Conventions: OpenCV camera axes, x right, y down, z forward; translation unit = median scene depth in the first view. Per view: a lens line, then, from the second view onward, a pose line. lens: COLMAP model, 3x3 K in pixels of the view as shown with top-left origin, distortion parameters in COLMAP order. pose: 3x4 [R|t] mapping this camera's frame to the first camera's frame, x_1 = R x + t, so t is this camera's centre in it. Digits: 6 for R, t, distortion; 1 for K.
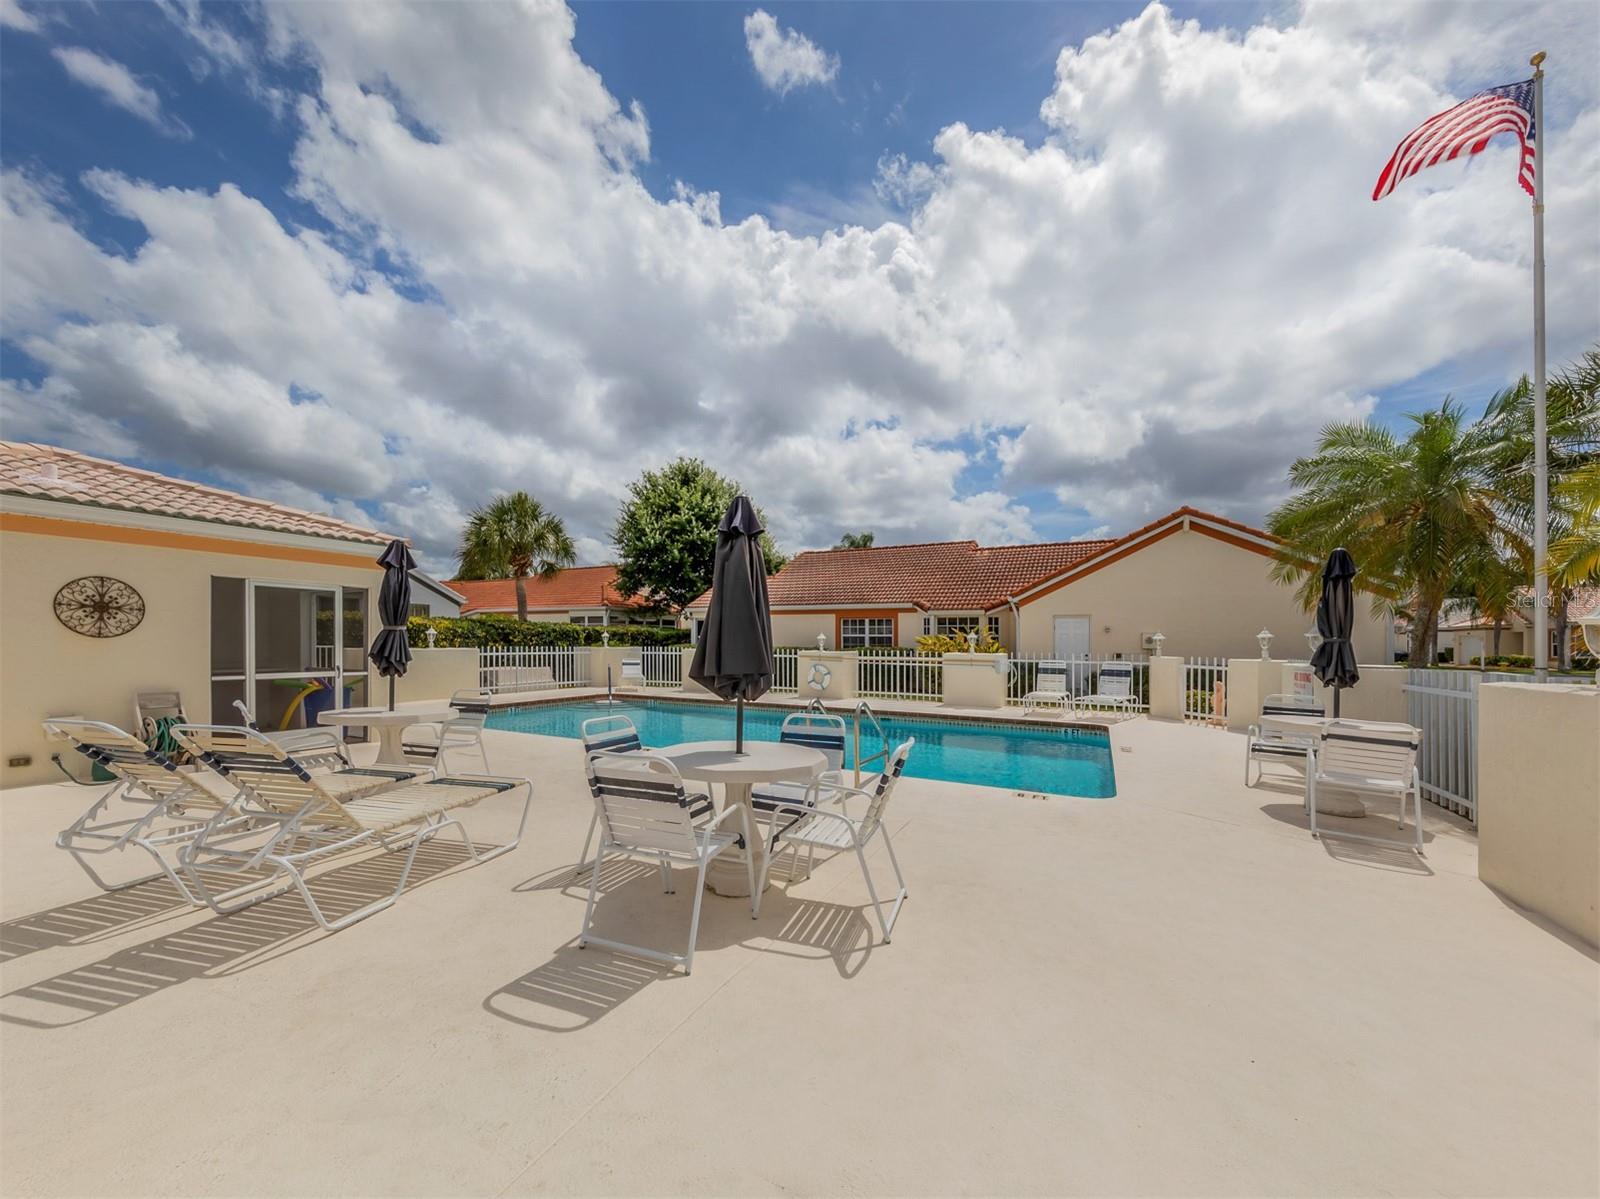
lens RADIAL K [[617.6, 0, 804.7], [0, 617.6, 640.2], [0, 0, 1]] dist [0.000730, 0.000032]
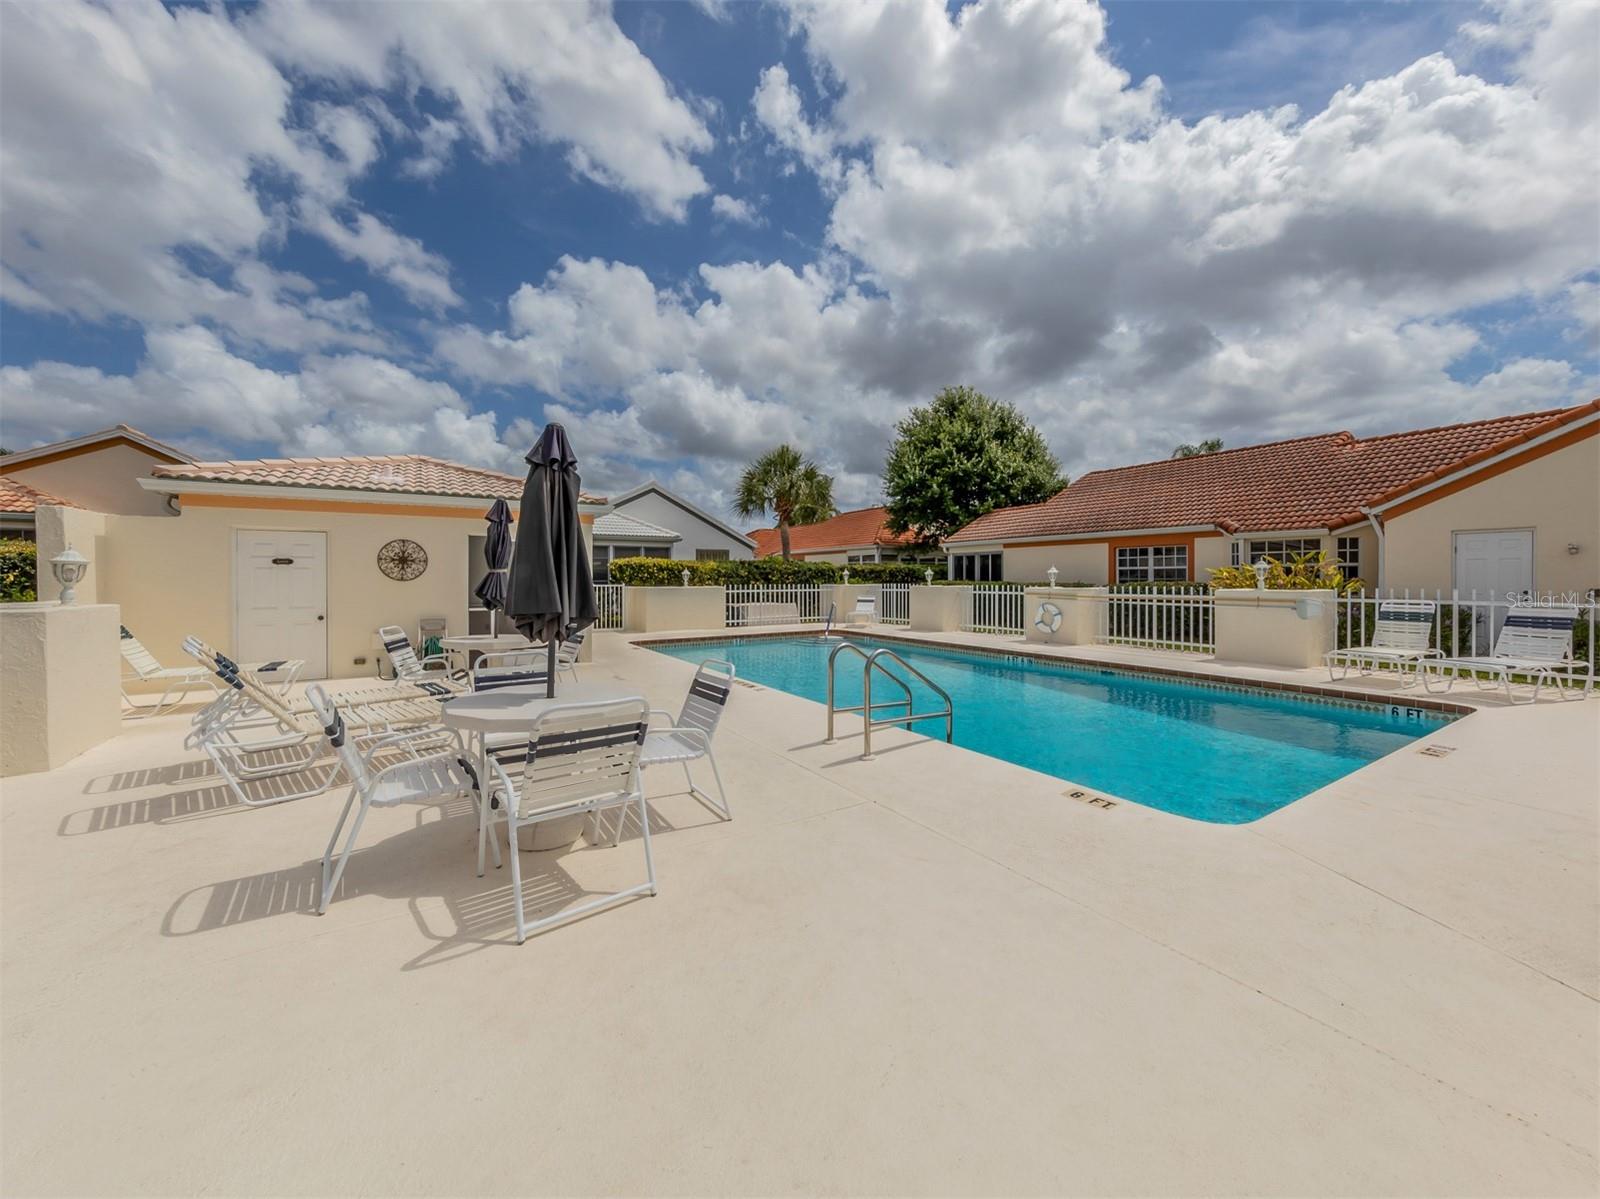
lens RADIAL K [[611.5, 0, 795.1], [0, 611.5, 581.6], [0, 0, 1]] dist [0.002638, 0.000069]
pose [[0.852612, -0.009504, -0.522458, 0.140131], [0.013382, 0.999904, 0.003649, 0.001418], [0.522373, -0.010102, 0.852657, 0.079763]]
